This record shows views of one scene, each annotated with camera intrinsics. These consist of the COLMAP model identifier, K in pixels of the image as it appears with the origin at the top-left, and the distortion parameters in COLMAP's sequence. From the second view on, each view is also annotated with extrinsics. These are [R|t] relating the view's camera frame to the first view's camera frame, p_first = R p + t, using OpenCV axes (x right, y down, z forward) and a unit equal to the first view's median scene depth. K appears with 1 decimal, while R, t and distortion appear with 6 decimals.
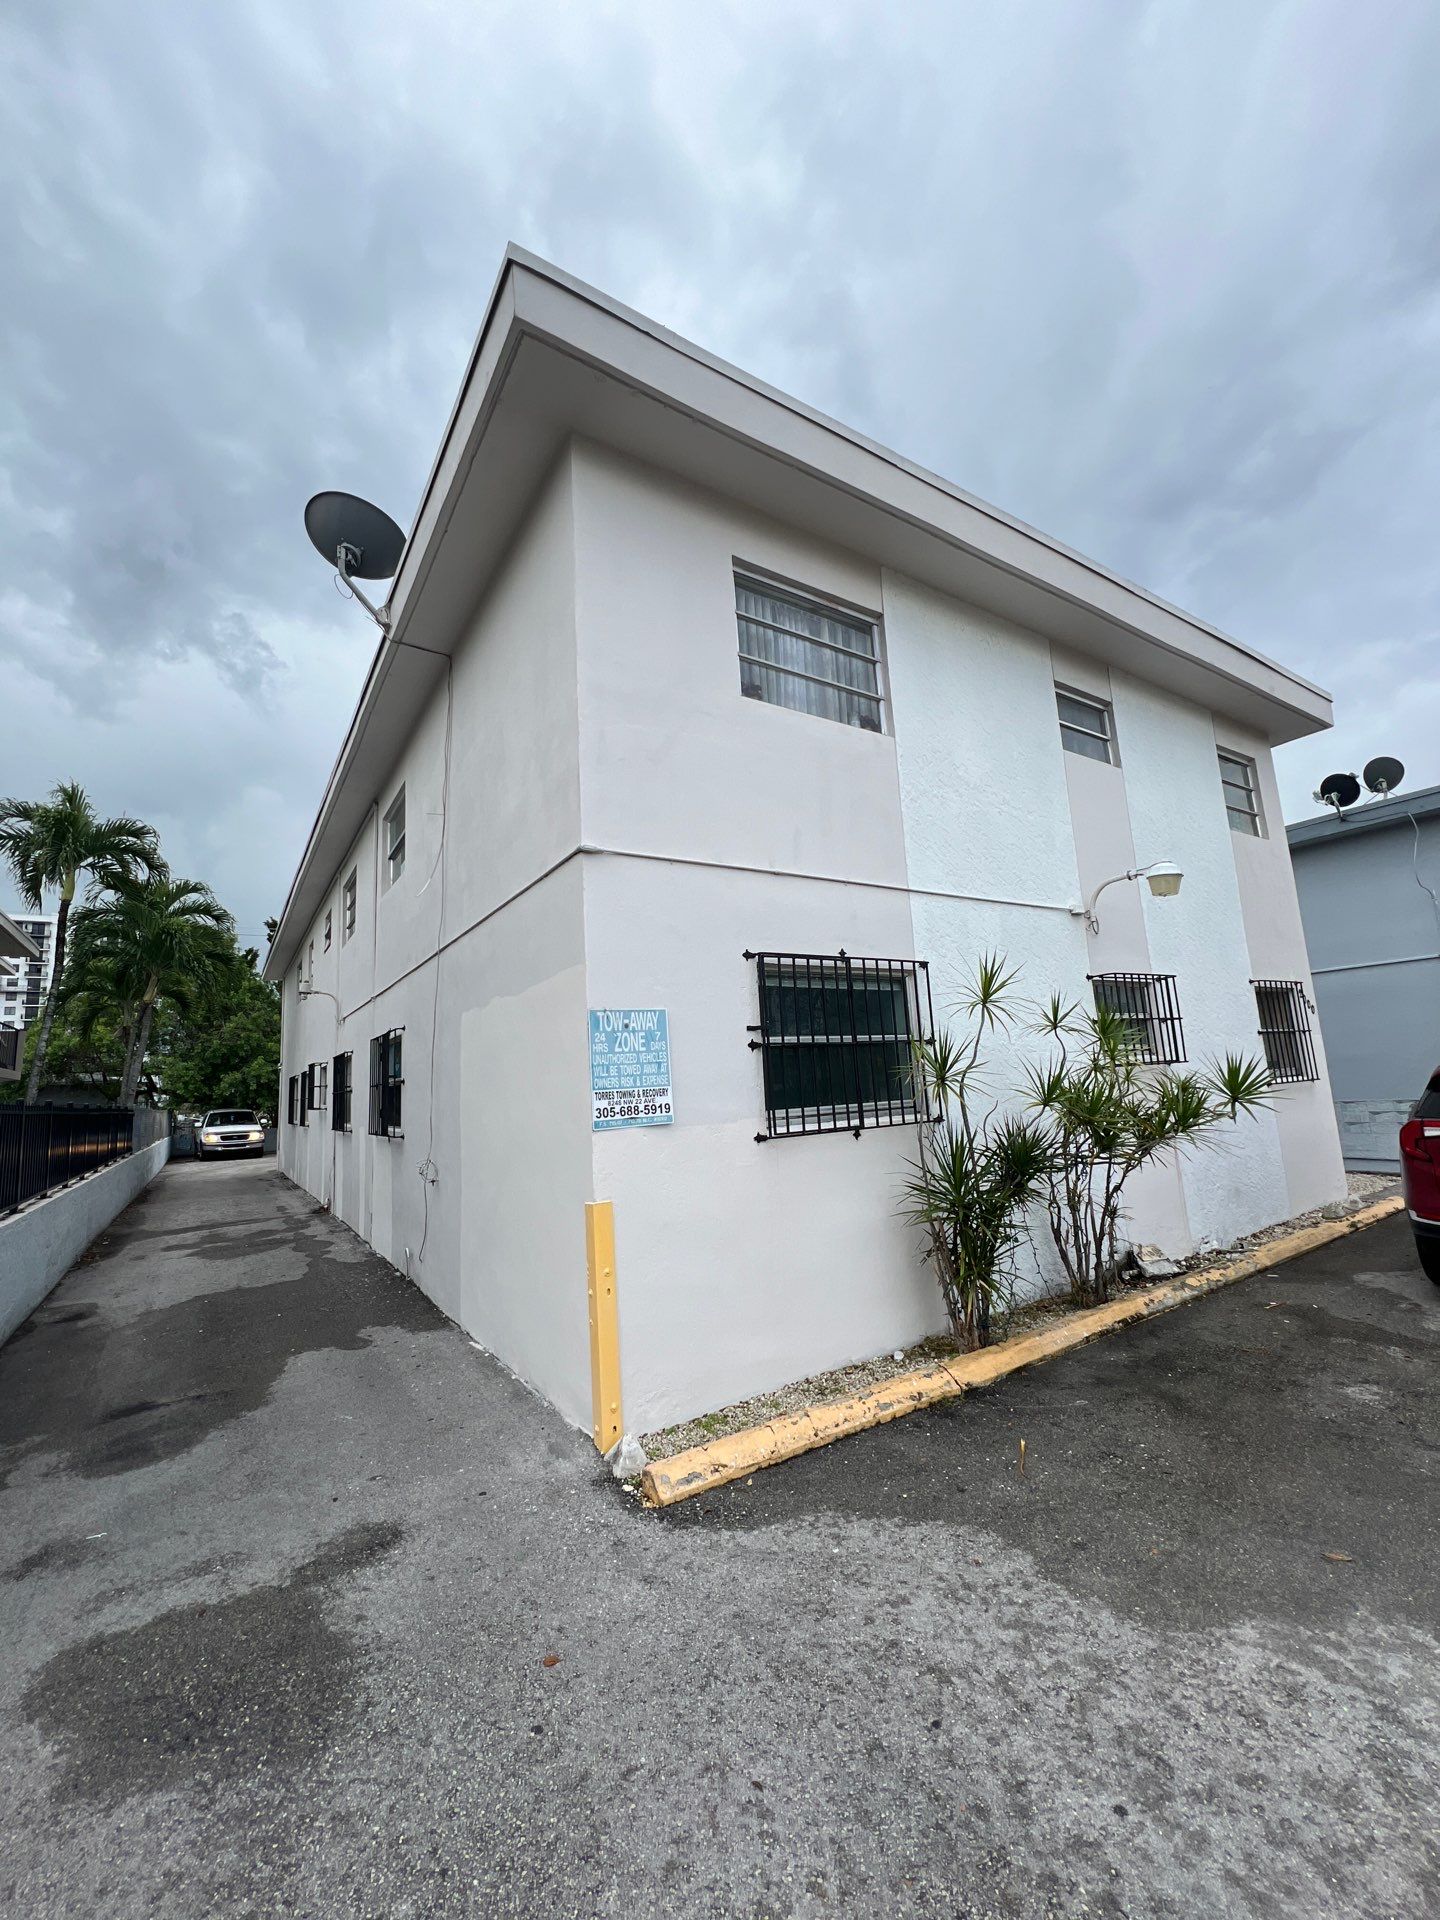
lens RADIAL K [[770.7, 0, 723.8], [0, 770.7, 963.4], [0, 0, 1]] dist [-0.000095, 0.000027]
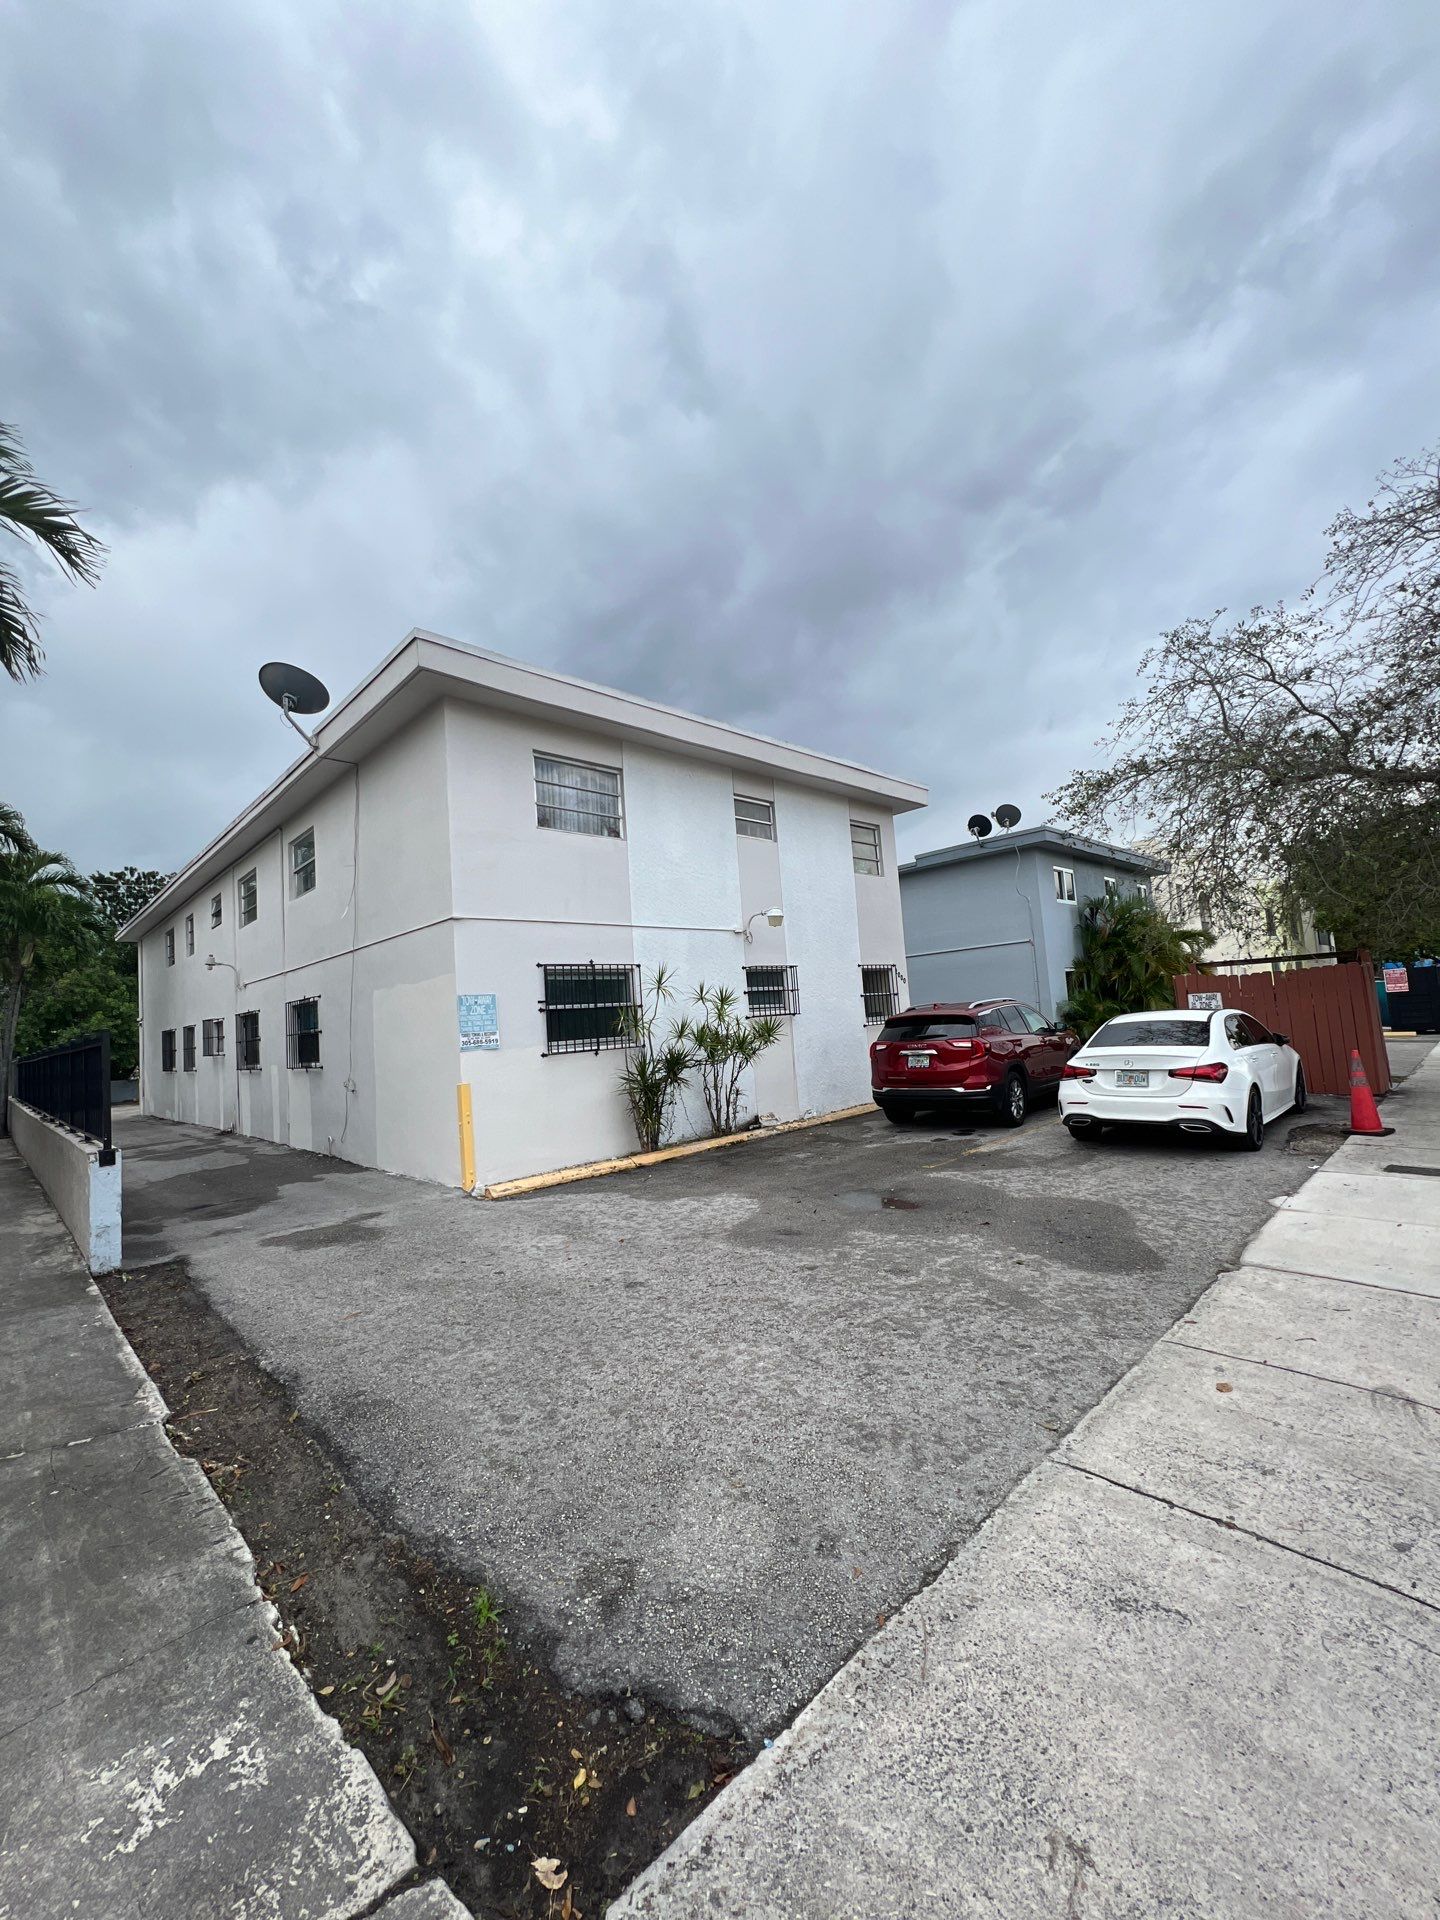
lens RADIAL K [[770.7, 0, 723.8], [0, 770.7, 963.4], [0, 0, 1]] dist [-0.000095, 0.000027]
pose [[0.981058, 0.002122, 0.193702, 0.102751], [-0.015172, 0.997710, 0.065914, -0.138399], [-0.193119, -0.067605, 0.978844, -0.938711]]
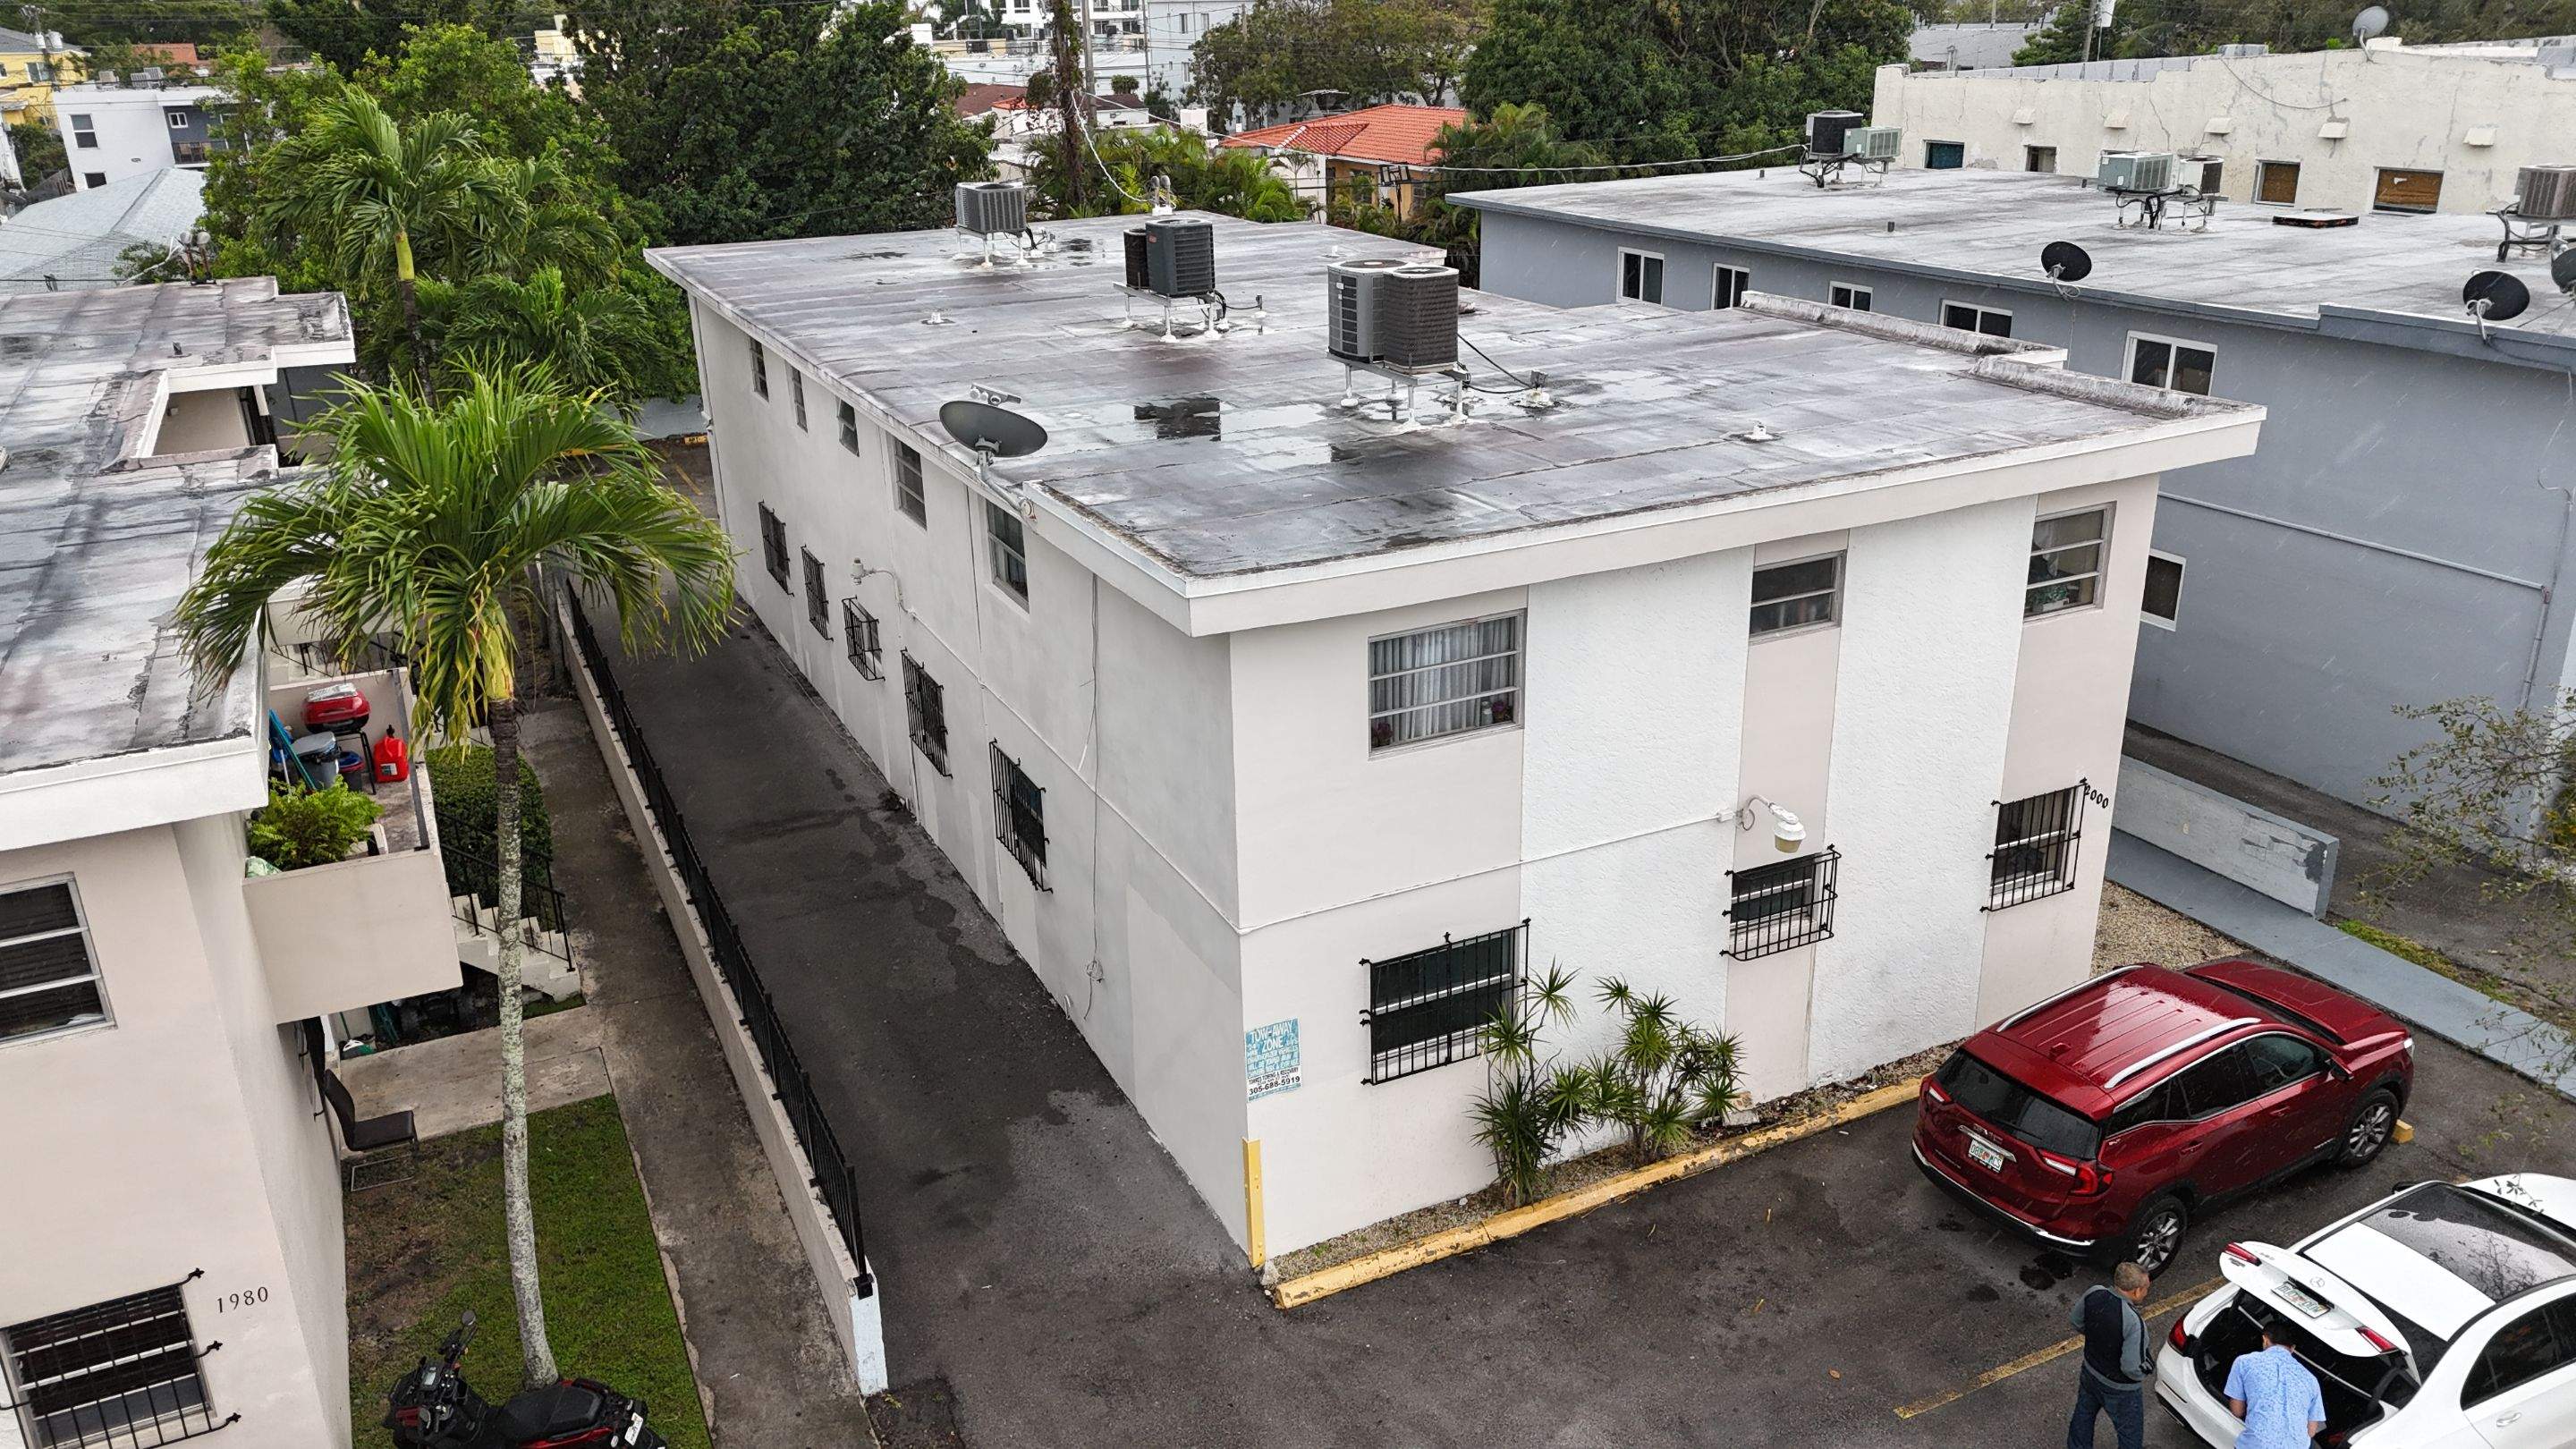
lens RADIAL K [[1894.9, 0, 1301.3], [0, 1894.9, 721.0], [0, 0, 1]] dist [0.034230, -0.000750]
pose [[0.991915, 0.075444, -0.102042, 0.198382], [-0.014064, 0.864493, 0.502448, -1.756200], [0.126121, -0.496950, 0.858565, -1.386390]]
